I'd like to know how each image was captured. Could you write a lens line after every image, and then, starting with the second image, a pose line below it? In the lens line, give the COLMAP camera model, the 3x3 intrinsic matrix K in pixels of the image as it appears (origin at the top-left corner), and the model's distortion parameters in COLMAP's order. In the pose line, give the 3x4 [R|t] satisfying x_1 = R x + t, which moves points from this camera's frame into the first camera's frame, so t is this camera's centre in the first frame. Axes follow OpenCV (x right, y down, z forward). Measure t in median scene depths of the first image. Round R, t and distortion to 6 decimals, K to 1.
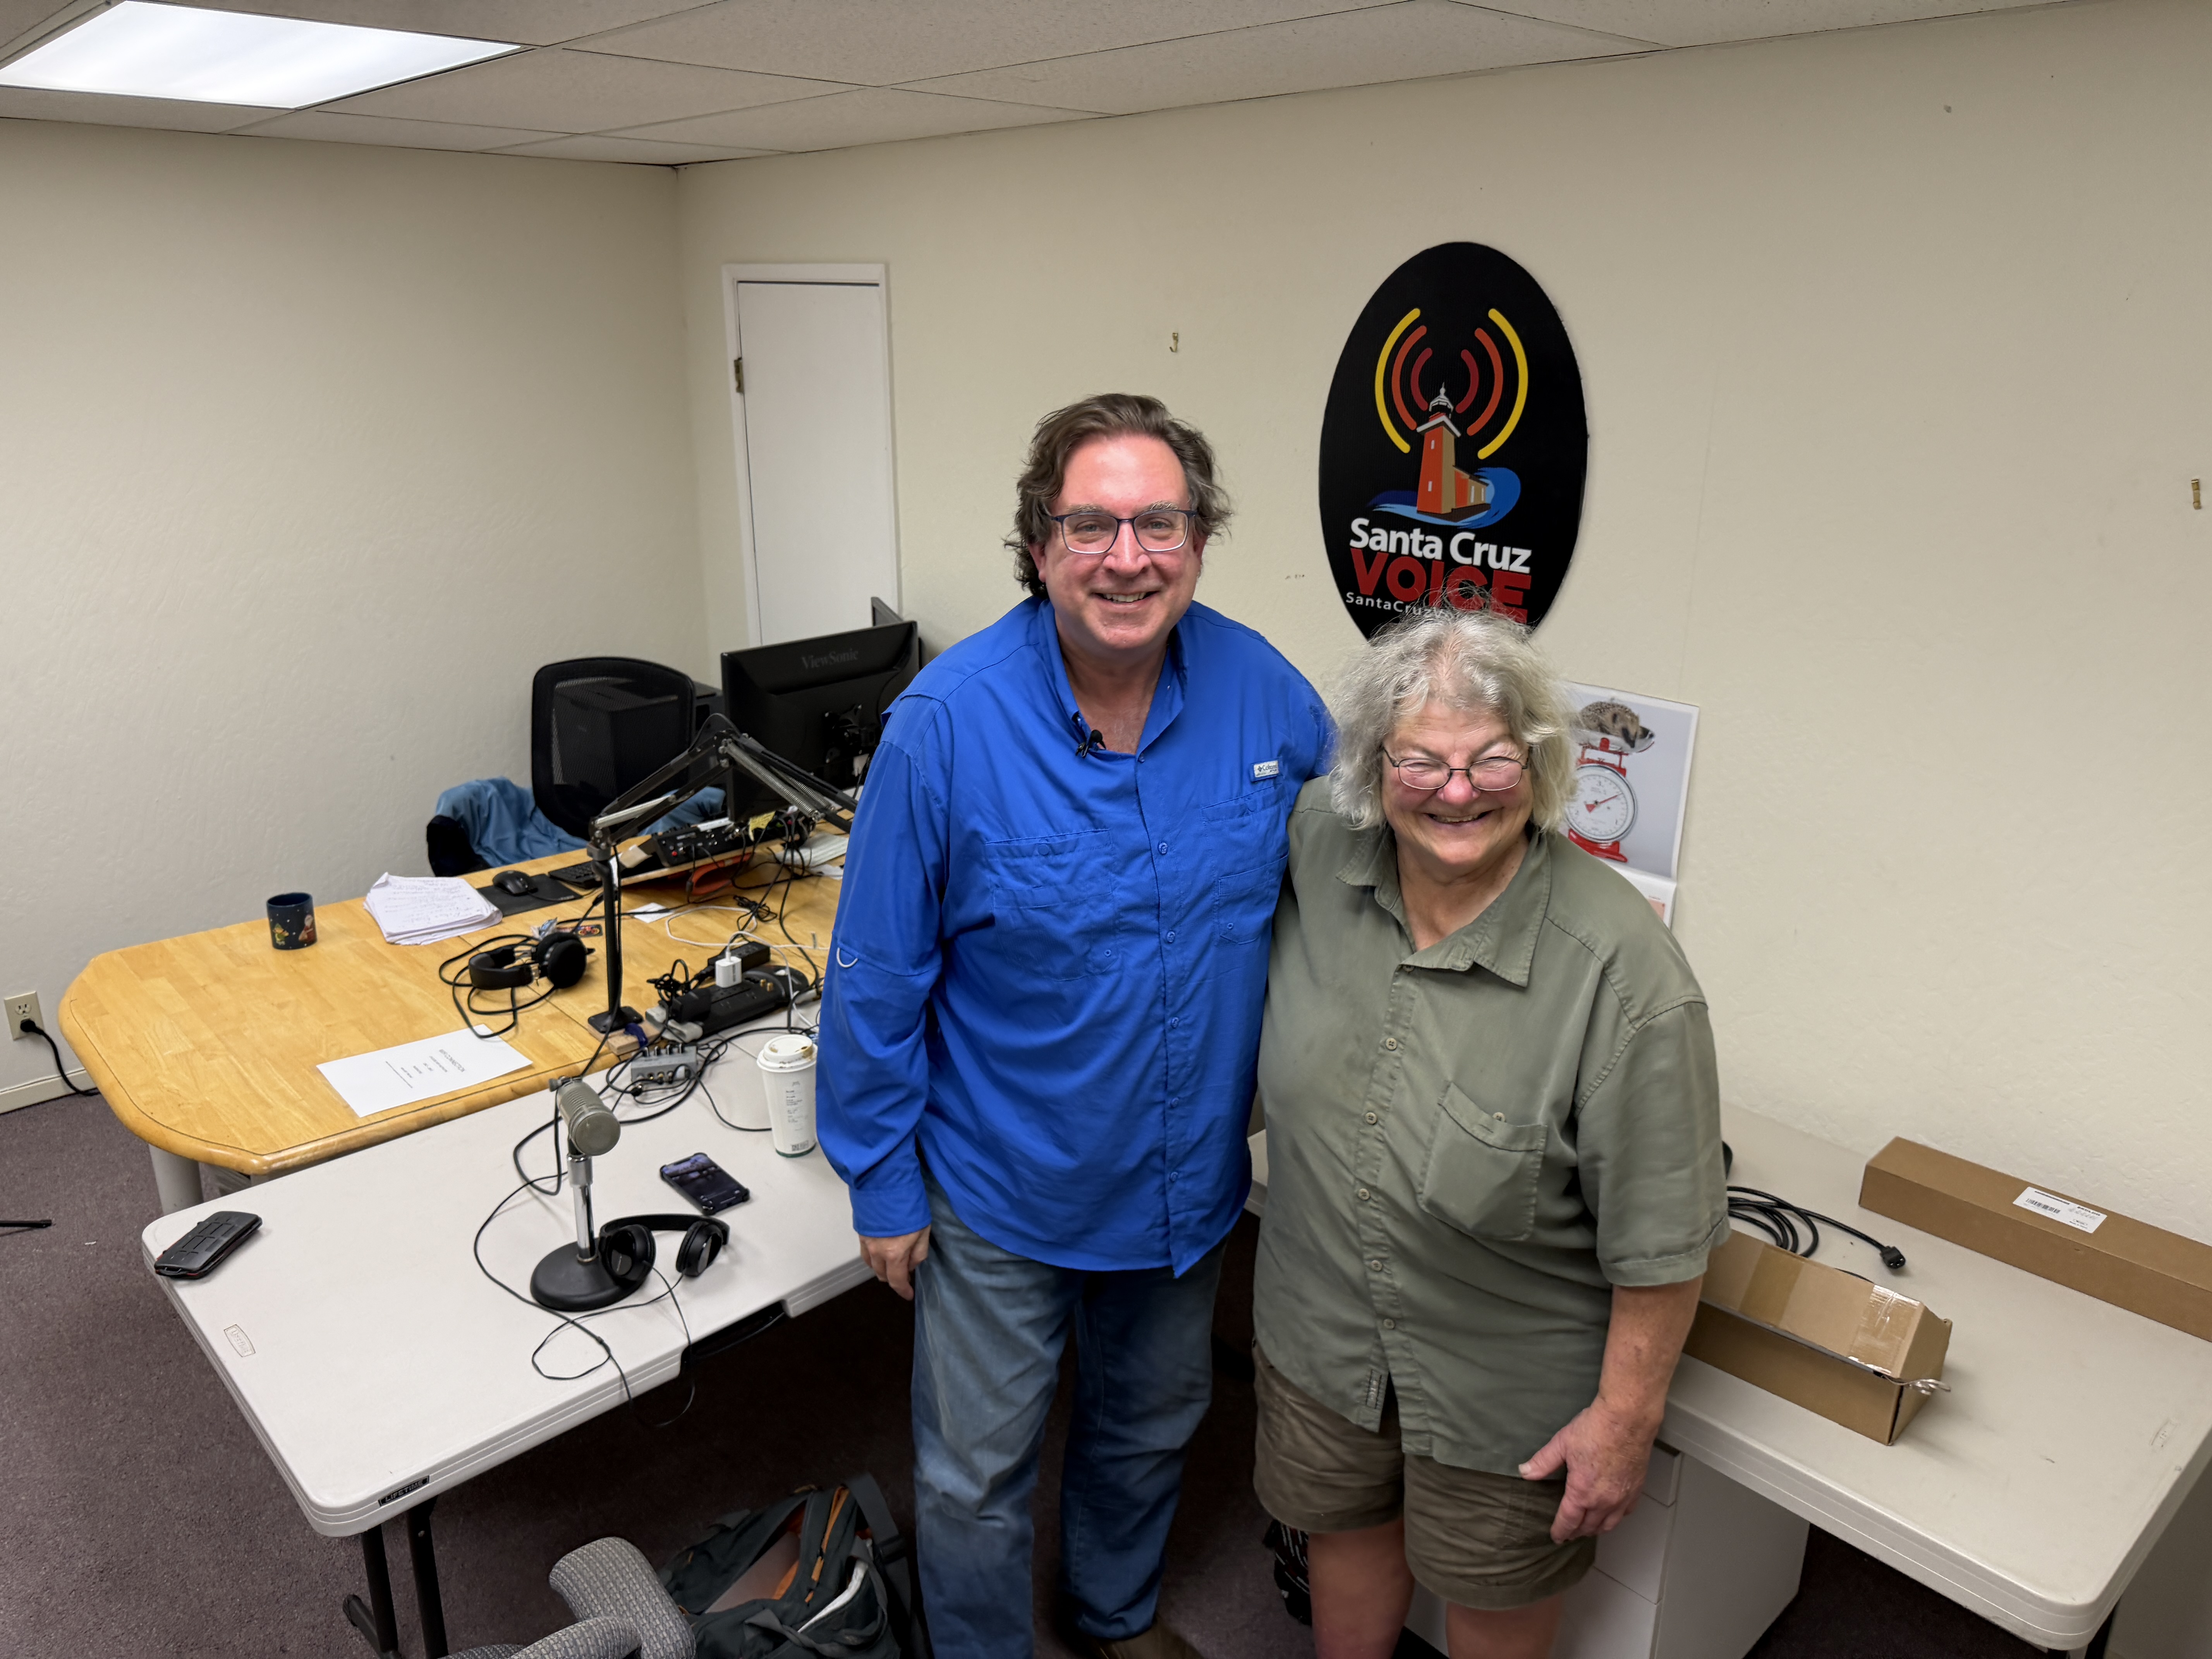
lens RADIAL K [[1612.6, 0, 1117.6], [0, 1612.6, 809.9], [0, 0, 1]] dist [0.025252, -0.048672]
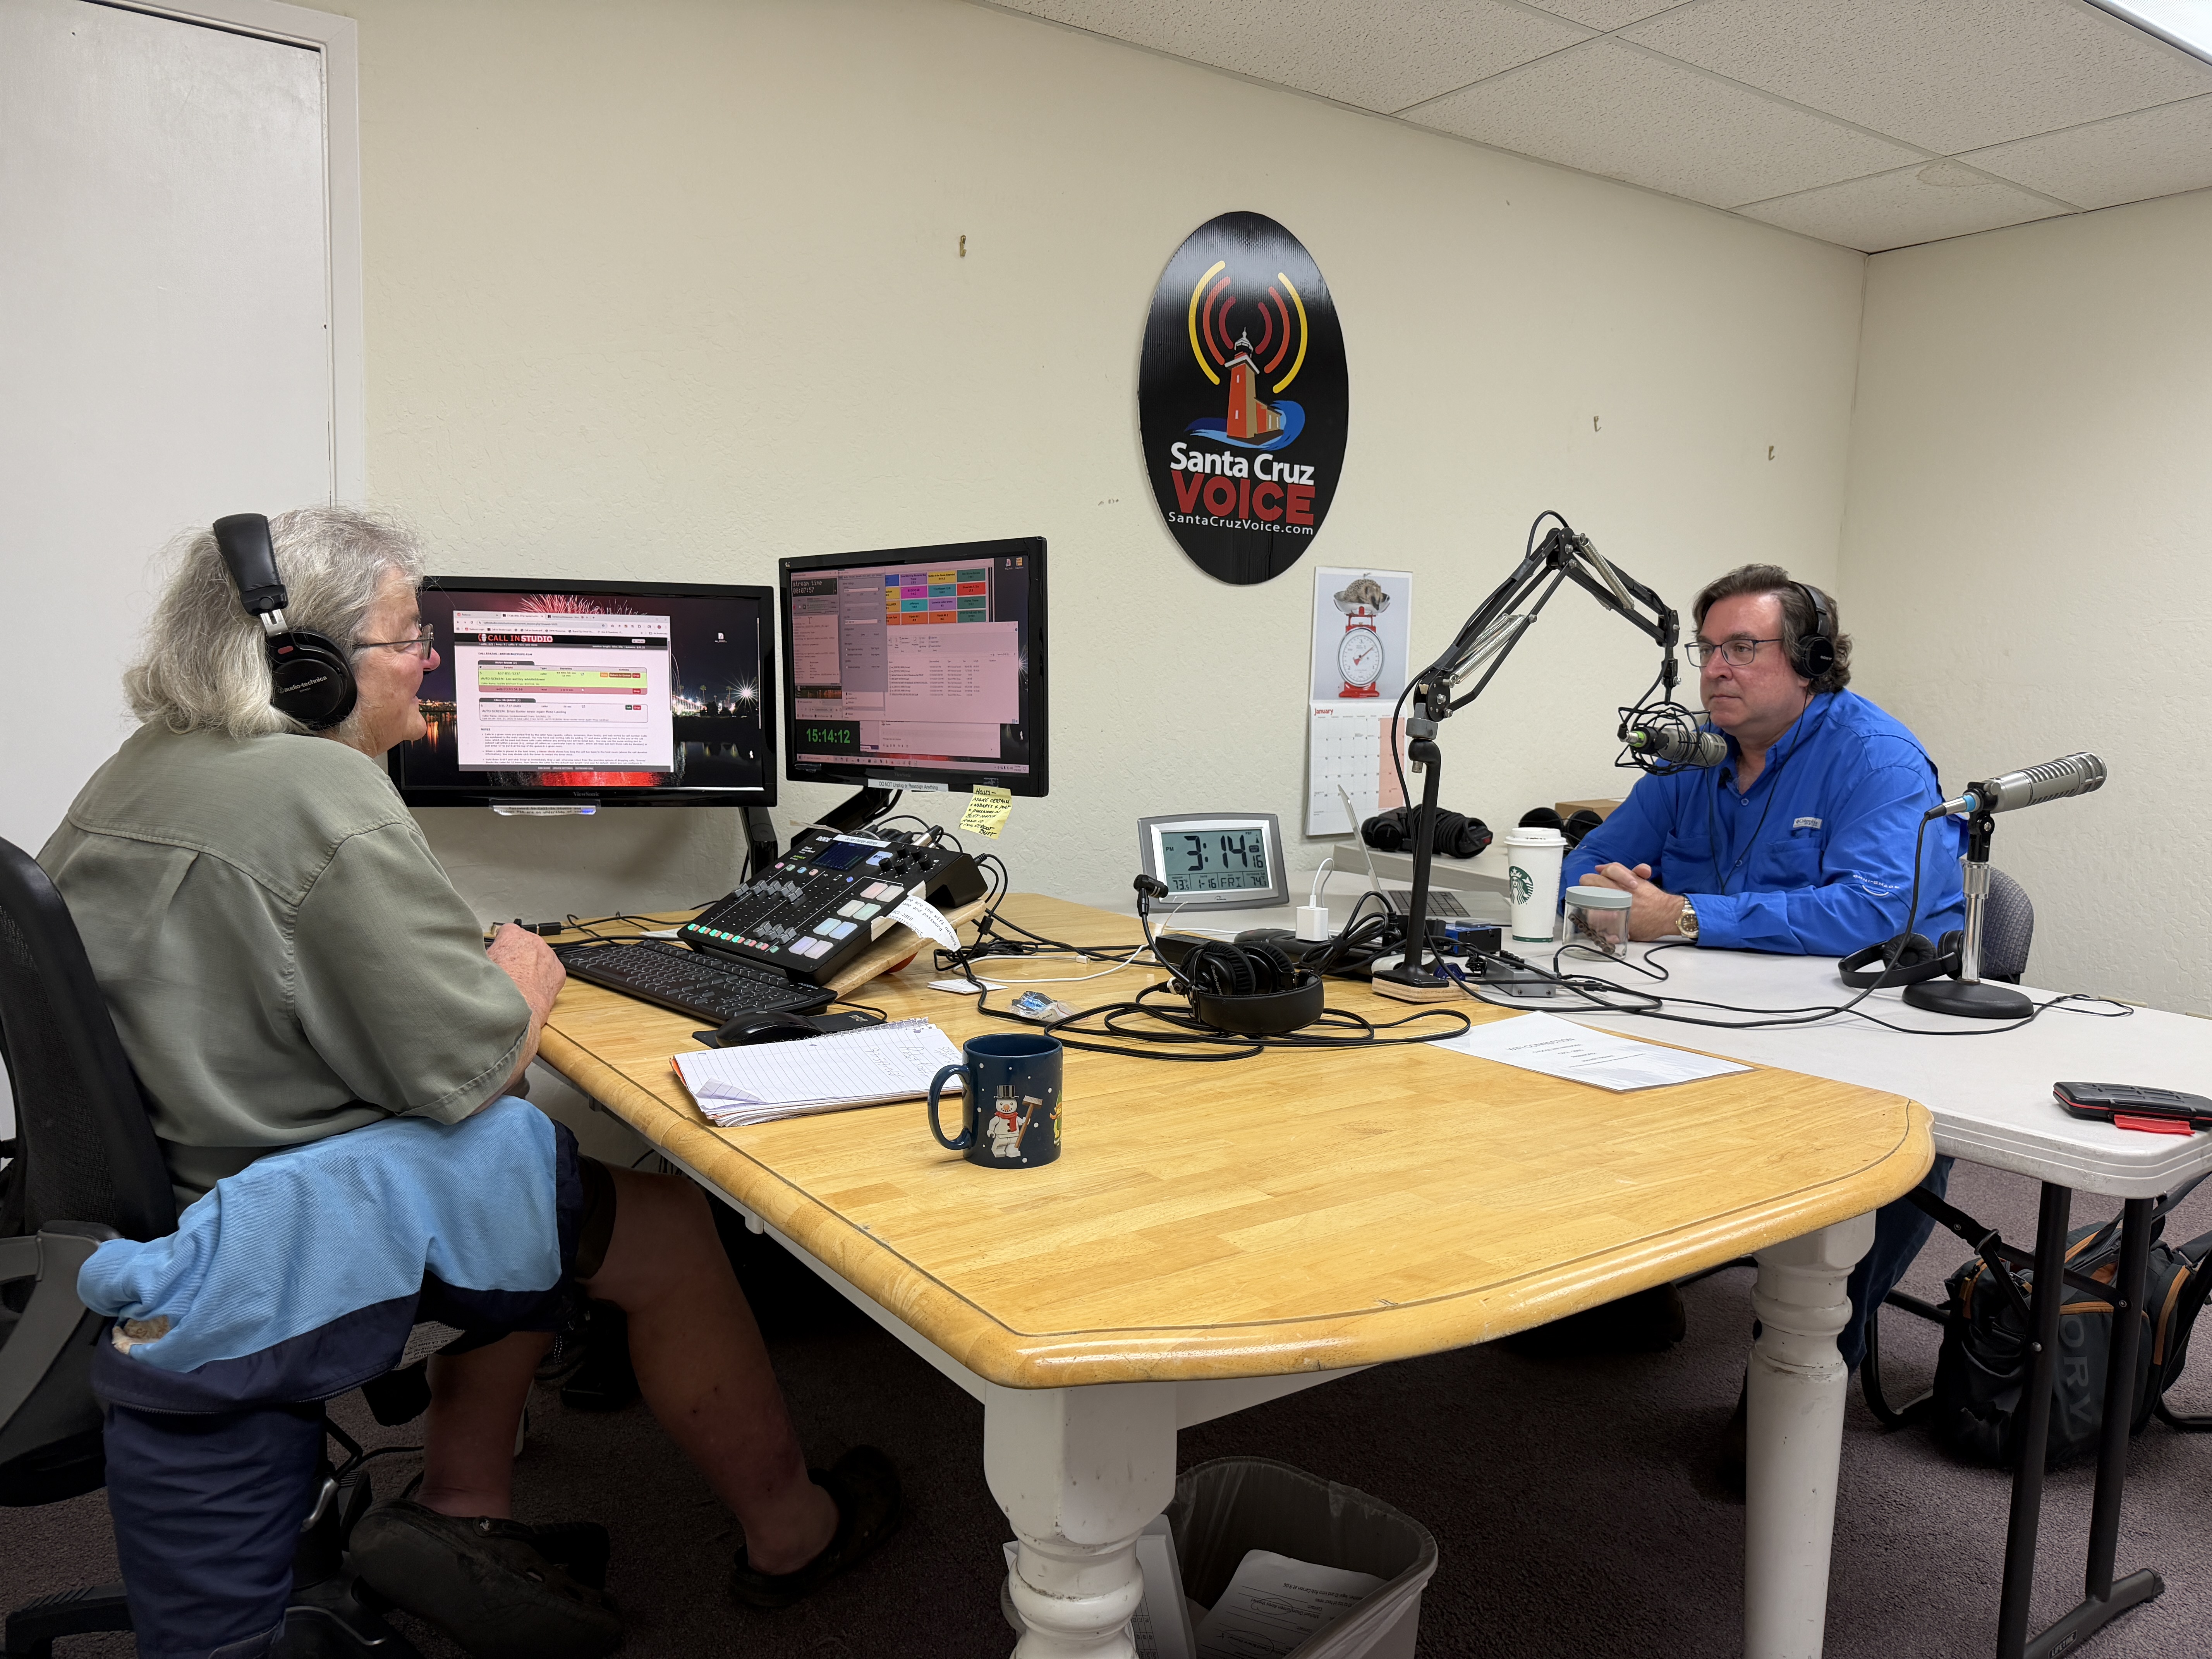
lens RADIAL K [[1612.6, 0, 1039.7], [0, 1612.6, 881.3], [0, 0, 1]] dist [0.025252, -0.048672]
pose [[0.148110, -0.153026, 0.977060, -1.065696], [0.257562, 0.959832, 0.111284, -0.041760], [-0.954843, 0.235171, 0.181575, 1.026893]]
